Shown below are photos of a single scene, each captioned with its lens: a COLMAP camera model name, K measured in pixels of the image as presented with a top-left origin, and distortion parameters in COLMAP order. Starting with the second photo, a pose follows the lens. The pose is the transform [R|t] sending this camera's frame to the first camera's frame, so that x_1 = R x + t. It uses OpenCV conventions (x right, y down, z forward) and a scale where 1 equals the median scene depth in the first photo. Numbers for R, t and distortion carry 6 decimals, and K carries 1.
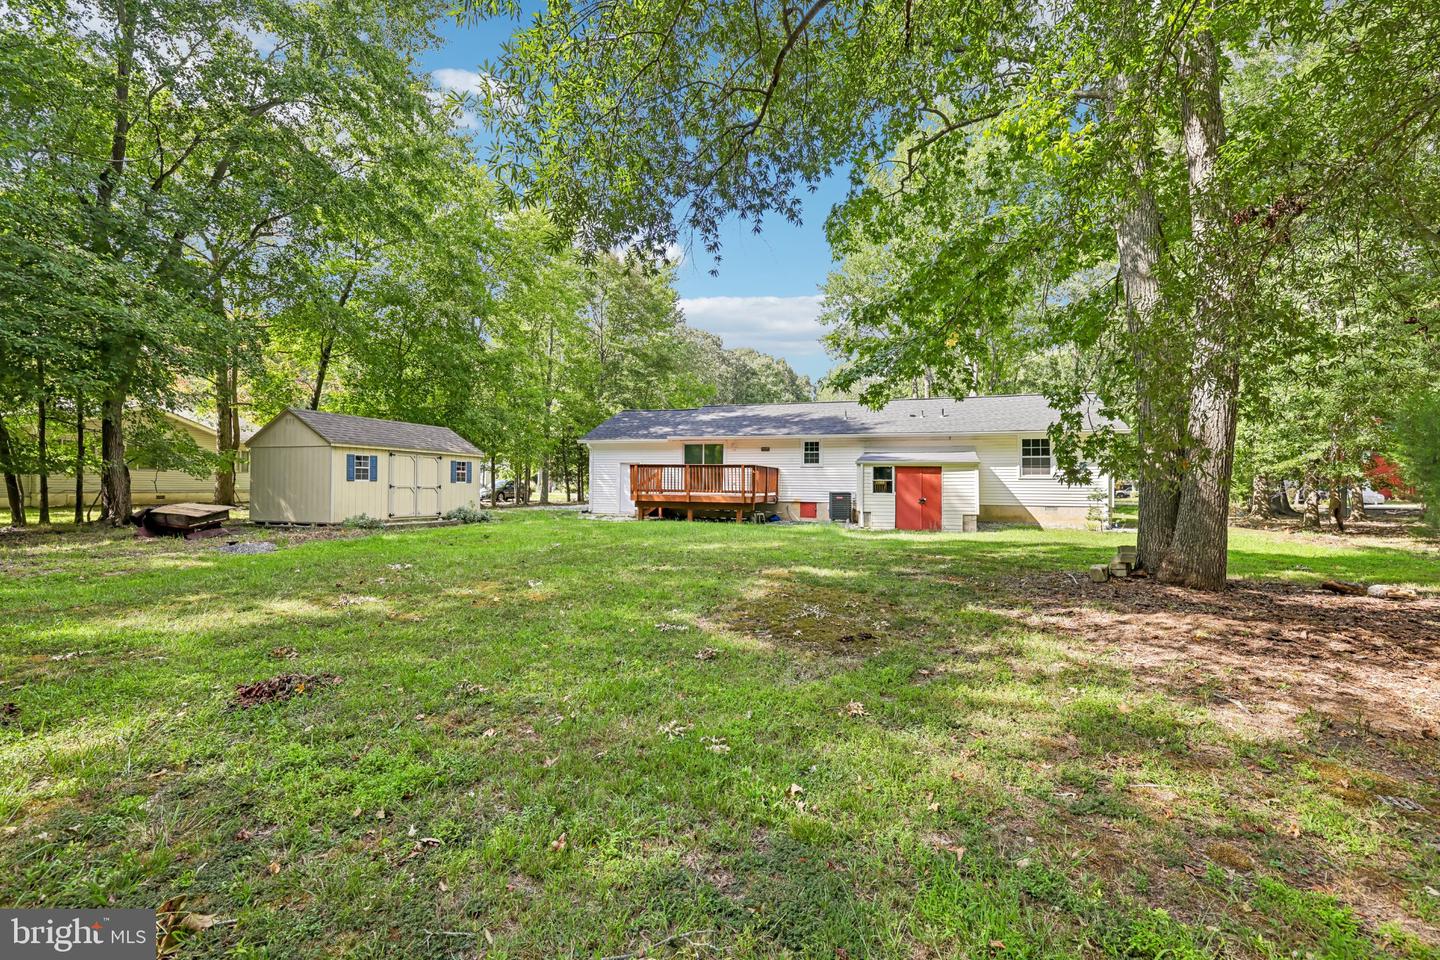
lens RADIAL K [[634.8, 0, 719.6], [0, 634.8, 463.9], [0, 0, 1]] dist [0.000645, -0.000036]
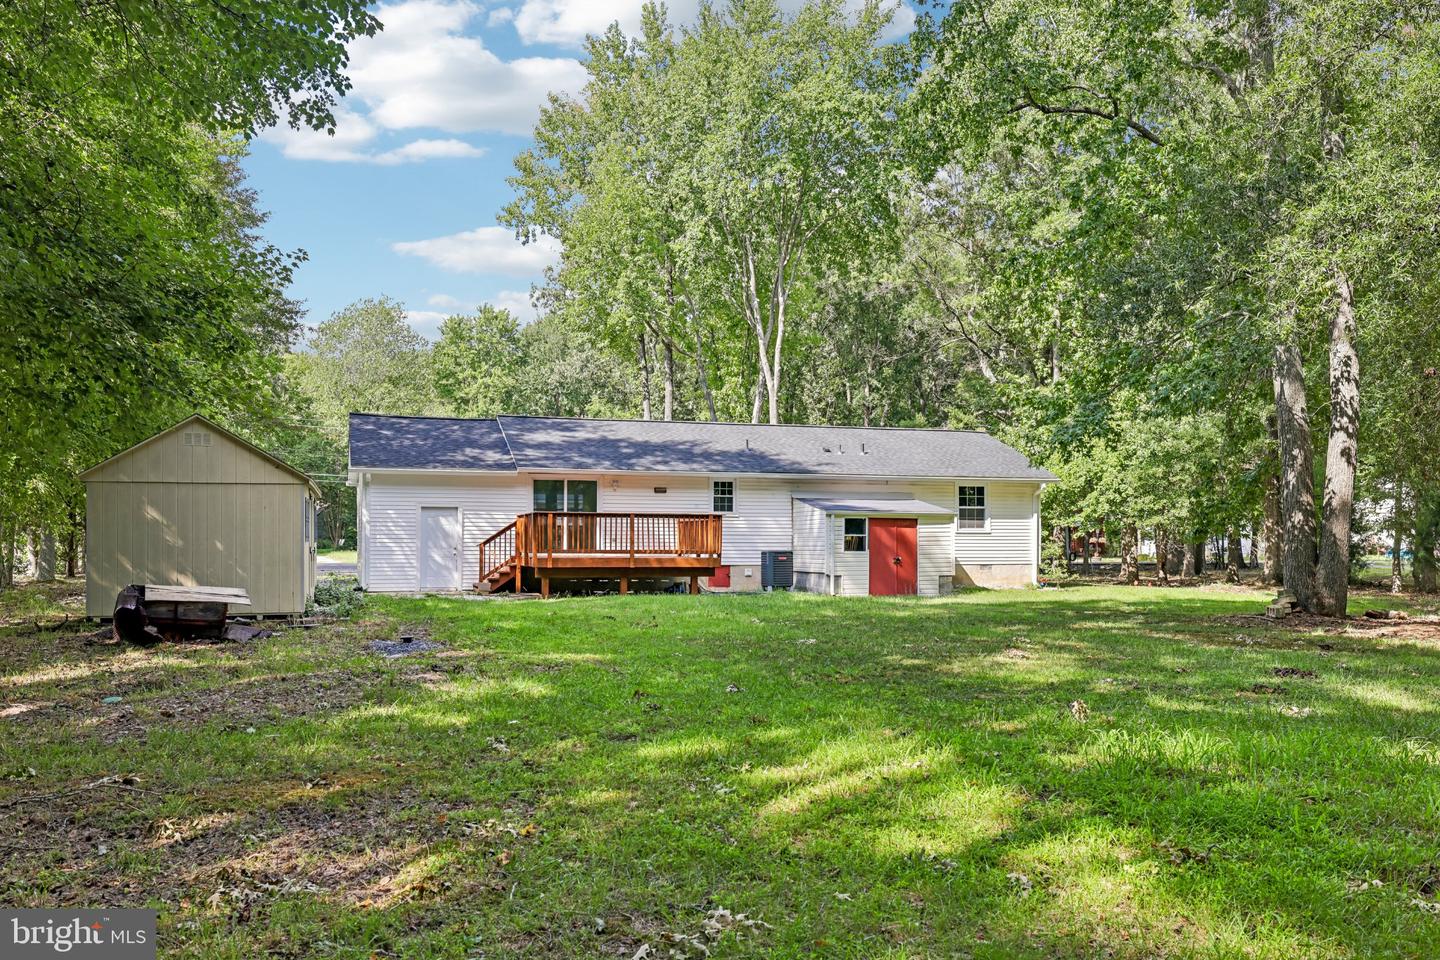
lens RADIAL K [[1198.9, 0, 724.4], [0, 1198.9, 501.3], [0, 0, 1]] dist [0.016887, 0.002865]
pose [[0.802434, 0.013394, 0.596591, -0.719771], [-0.015095, 0.999884, -0.002144, -0.010356], [-0.596550, -0.007285, 0.802543, -0.106547]]
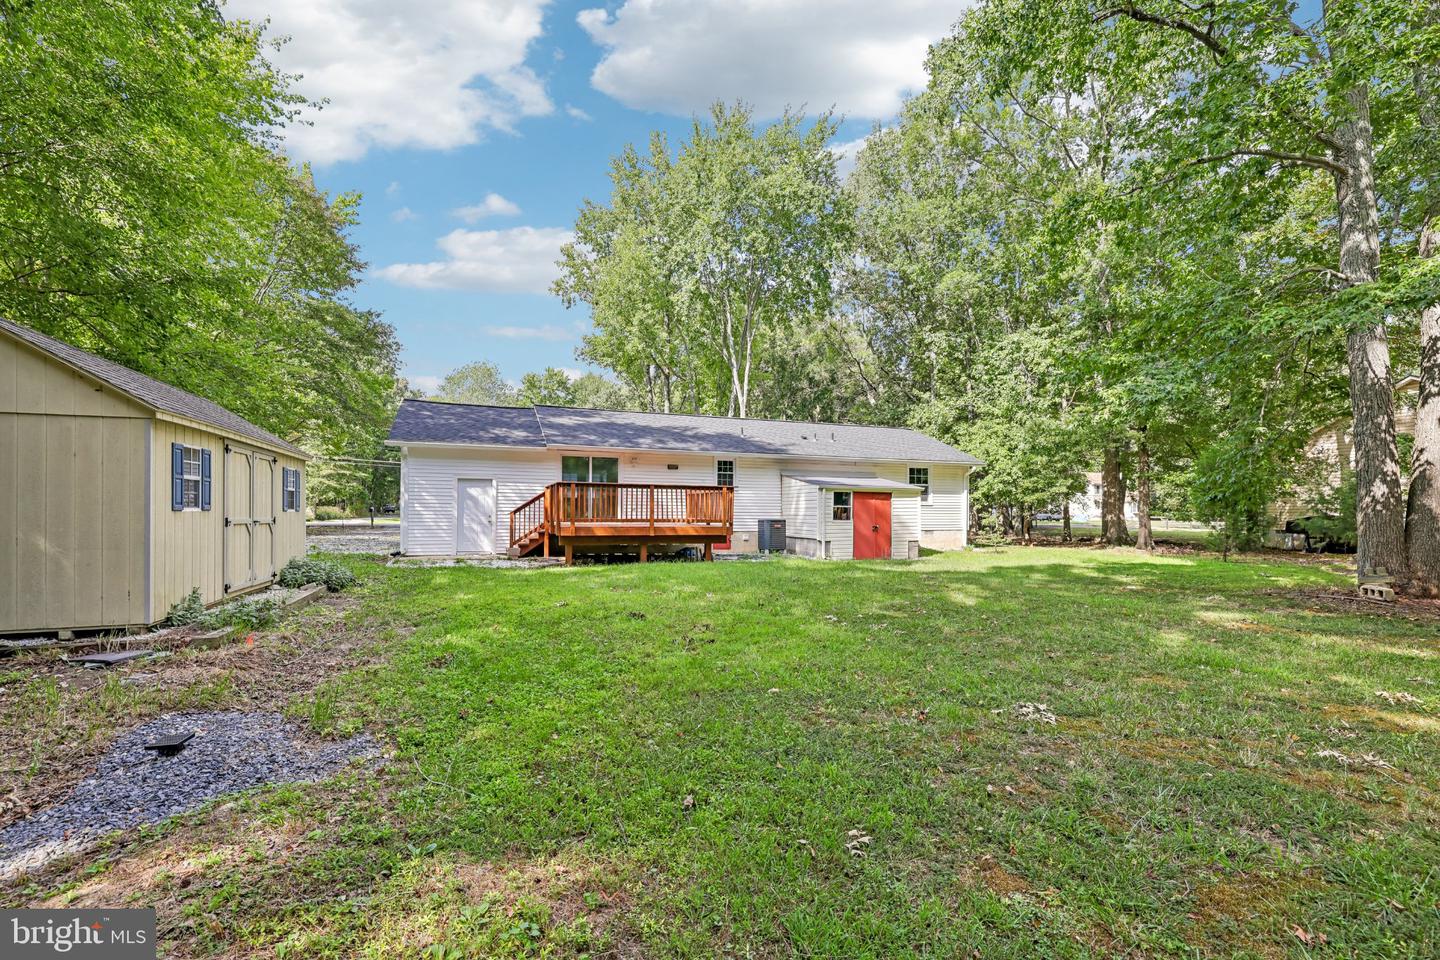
lens RADIAL K [[630.4, 0, 714.3], [0, 630.4, 504.2], [0, 0, 1]] dist [-0.001087, -0.000067]
pose [[0.771524, 0.002517, 0.636195, -0.438779], [-0.022231, 0.999488, 0.023006, 0.005064], [-0.635811, -0.031893, 0.771185, 0.376287]]
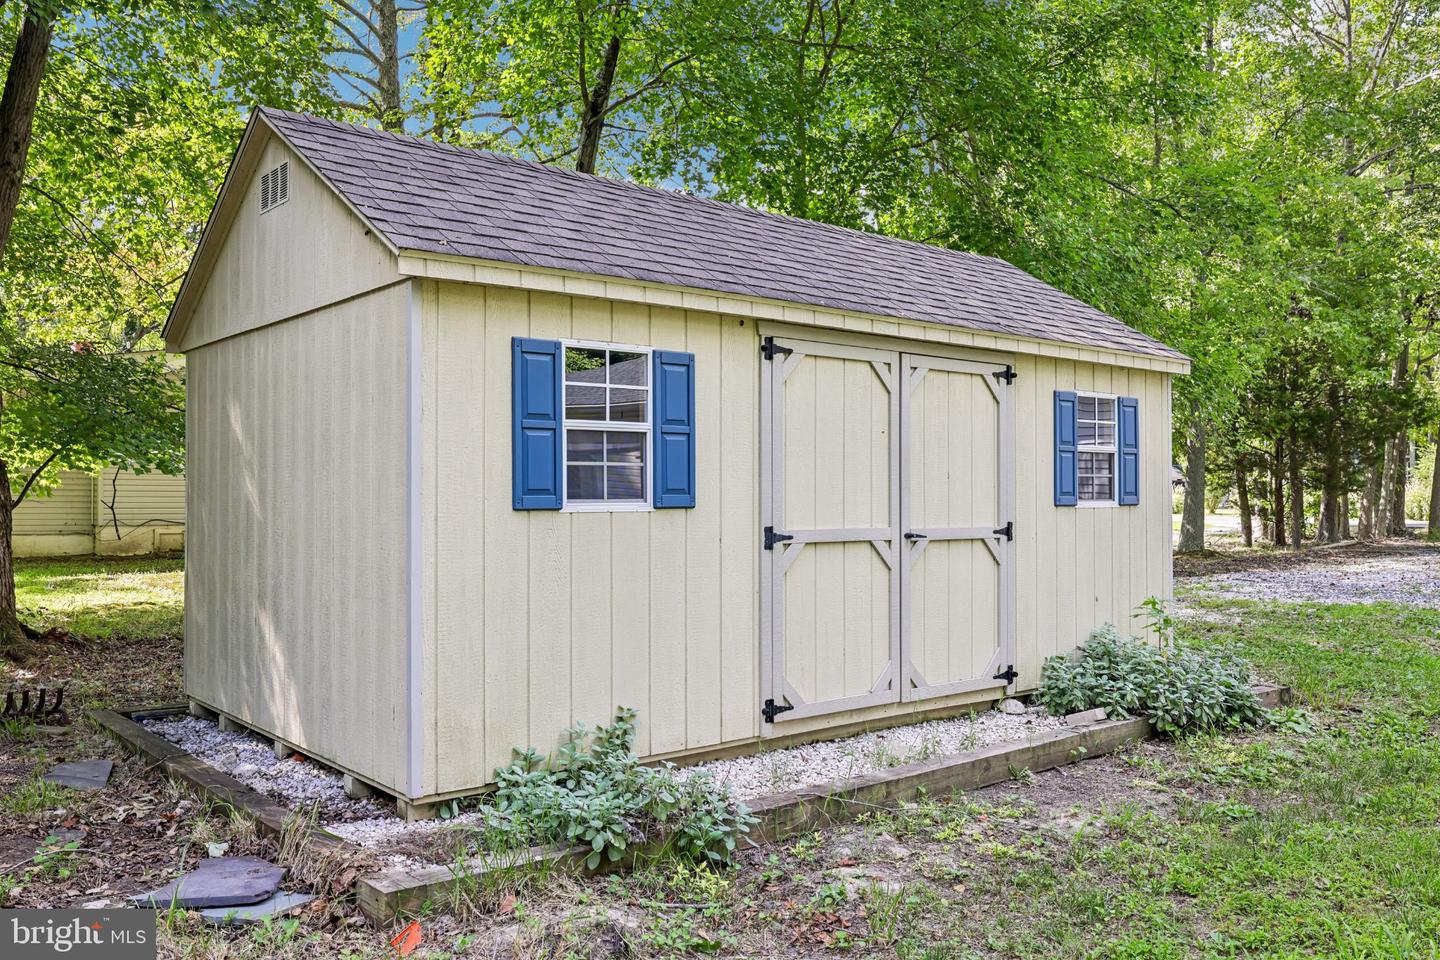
lens RADIAL K [[1198.9, 0, 724.4], [0, 1198.9, 501.3], [0, 0, 1]] dist [0.016887, 0.002865]
pose [[0.865219, -0.001309, -0.501393, -0.303886], [0.023067, 0.999042, 0.037196, 0.011329], [0.500864, -0.043748, 0.864420, 0.591839]]
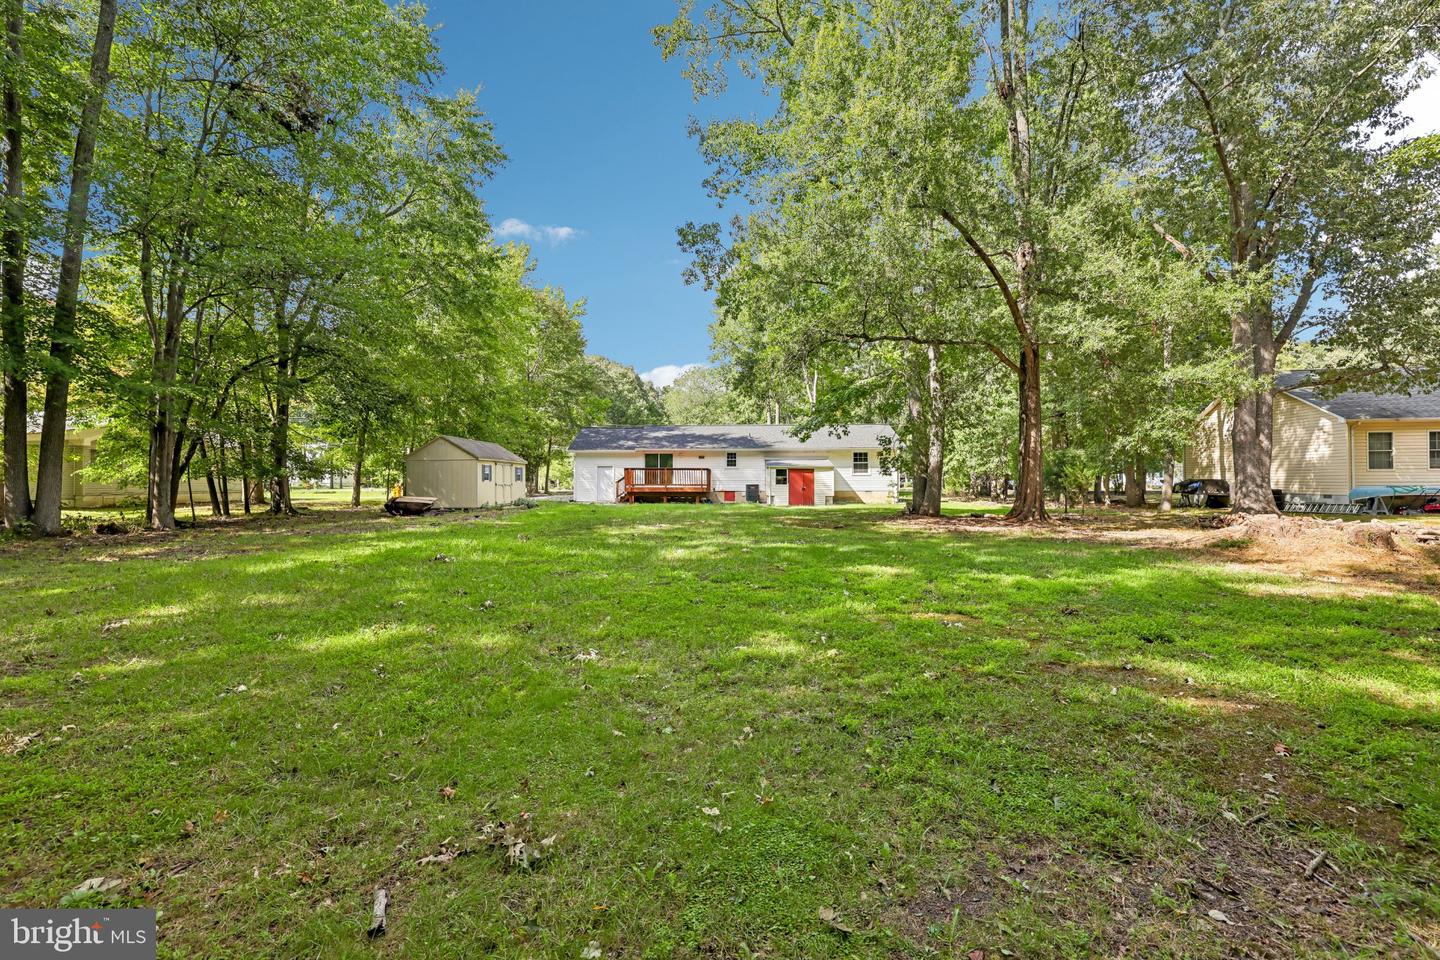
lens RADIAL K [[628.1, 0, 723.7], [0, 628.1, 483.4], [0, 0, 1]] dist [0.000123, 0.000131]
pose [[0.955649, -0.012910, 0.294224, -0.359036], [0.001334, 0.999218, 0.039512, -0.022039], [-0.294504, -0.037367, 0.954919, -0.524893]]
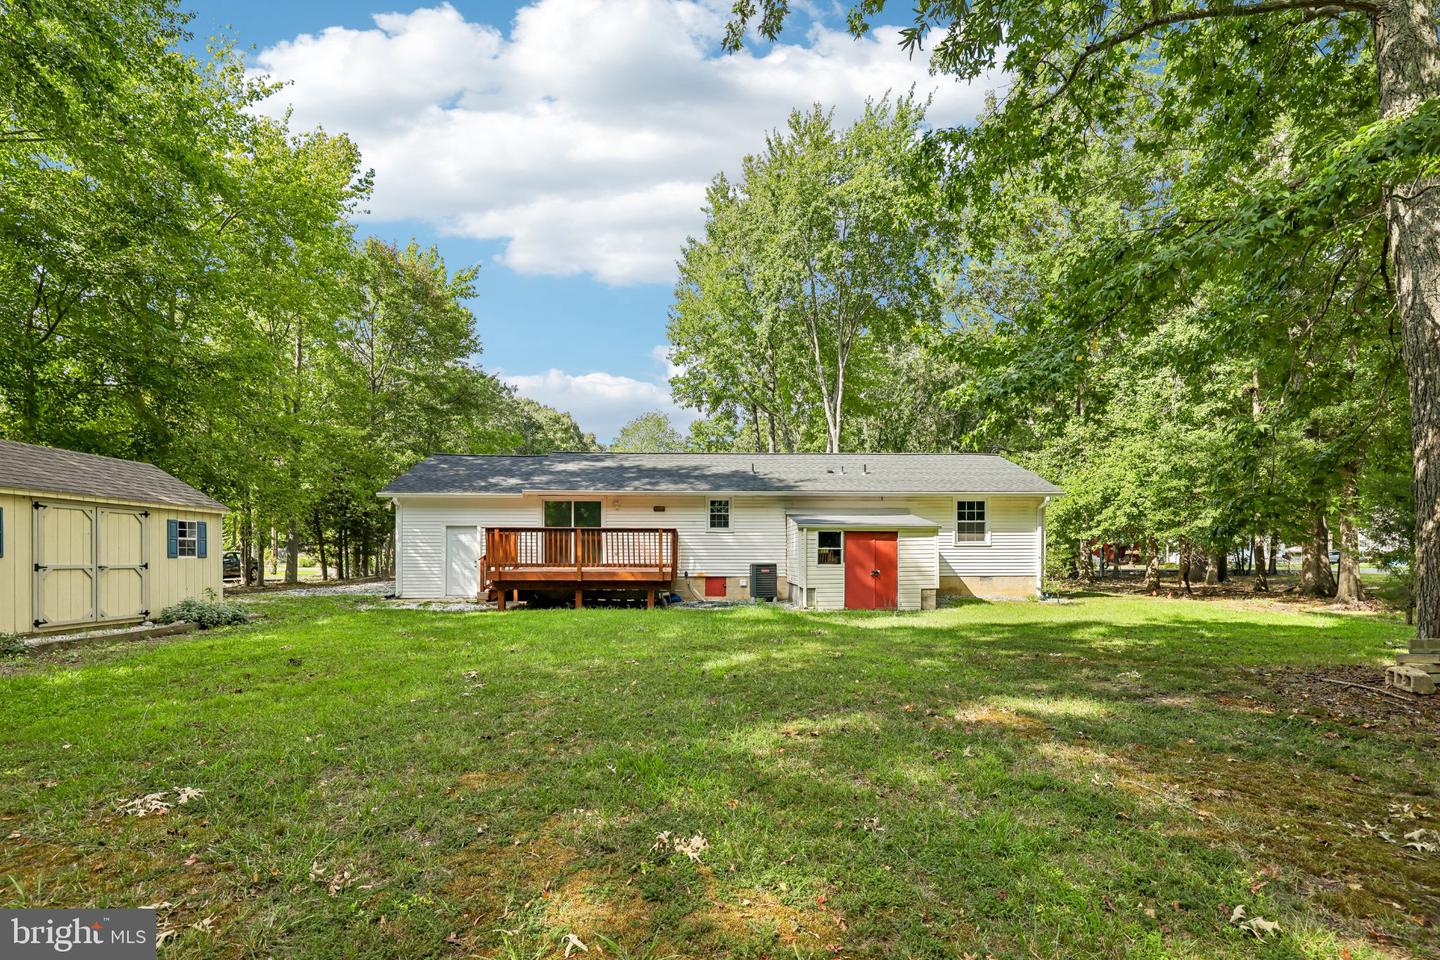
lens RADIAL K [[653.8, 0, 719.5], [0, 653.8, 549.3], [0, 0, 1]] dist [-0.000338, 0.000179]
pose [[0.934341, -0.007336, 0.356305, -0.156532], [-0.002645, 0.999618, 0.027518, 0.003920], [-0.356371, -0.026654, 0.933964, 0.253972]]
